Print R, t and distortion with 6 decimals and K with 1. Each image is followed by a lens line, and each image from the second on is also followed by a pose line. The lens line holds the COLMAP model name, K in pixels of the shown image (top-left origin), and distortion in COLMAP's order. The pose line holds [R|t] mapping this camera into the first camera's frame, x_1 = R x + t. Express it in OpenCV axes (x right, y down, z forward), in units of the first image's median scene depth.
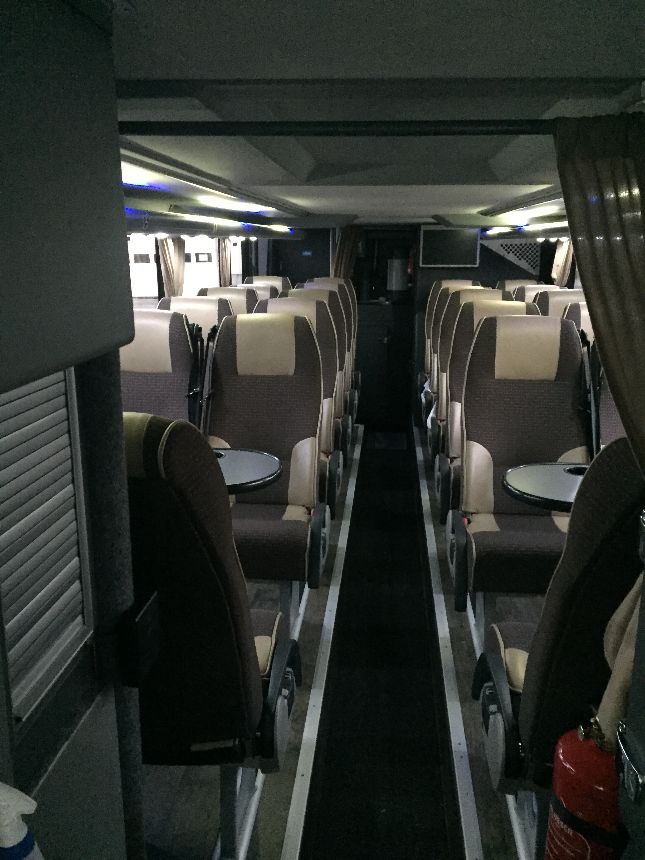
lens RADIAL K [[741.8, 0, 322.5], [0, 741.8, 430.0], [0, 0, 1]] dist [0.000035, 0.000516]
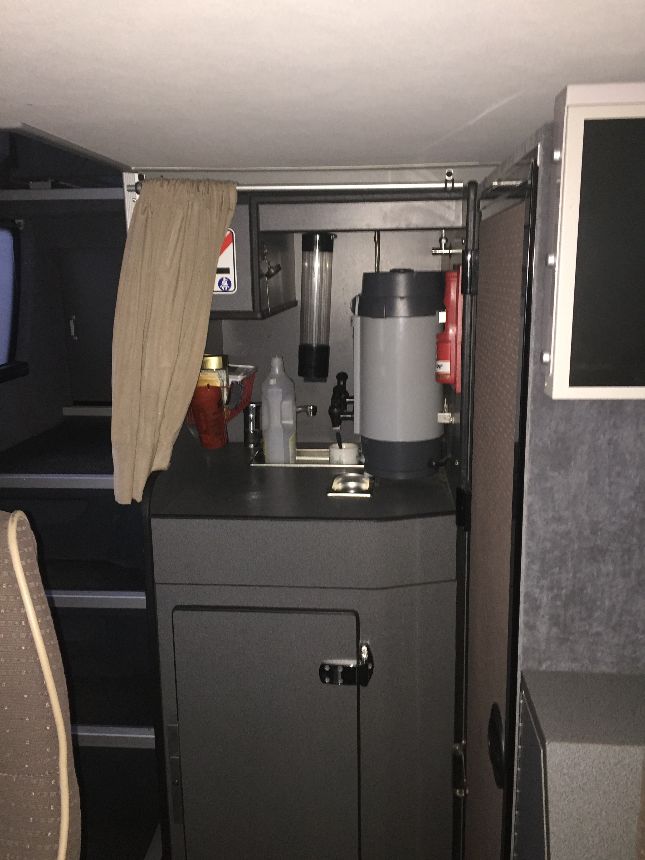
lens RADIAL K [[741.8, 0, 322.5], [0, 741.8, 430.0], [0, 0, 1]] dist [0.000035, 0.000516]
pose [[0.999828, -0.018488, -0.001326, 0.163152], [0.018436, 0.999312, -0.032182, -0.388555], [0.001920, 0.032152, 0.999481, 1.587598]]
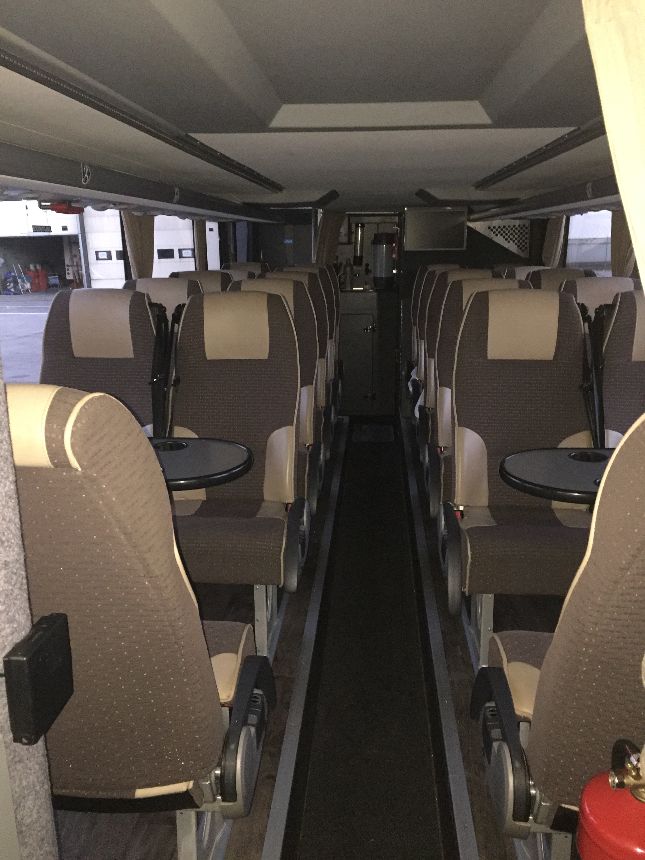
lens RADIAL K [[741.8, 0, 322.5], [0, 741.8, 430.0], [0, 0, 1]] dist [0.000035, 0.000516]
pose [[0.999761, -0.014758, 0.016136, 0.011137], [0.014681, 0.999880, 0.004846, 0.009727], [-0.016206, -0.004608, 0.999858, 0.078679]]
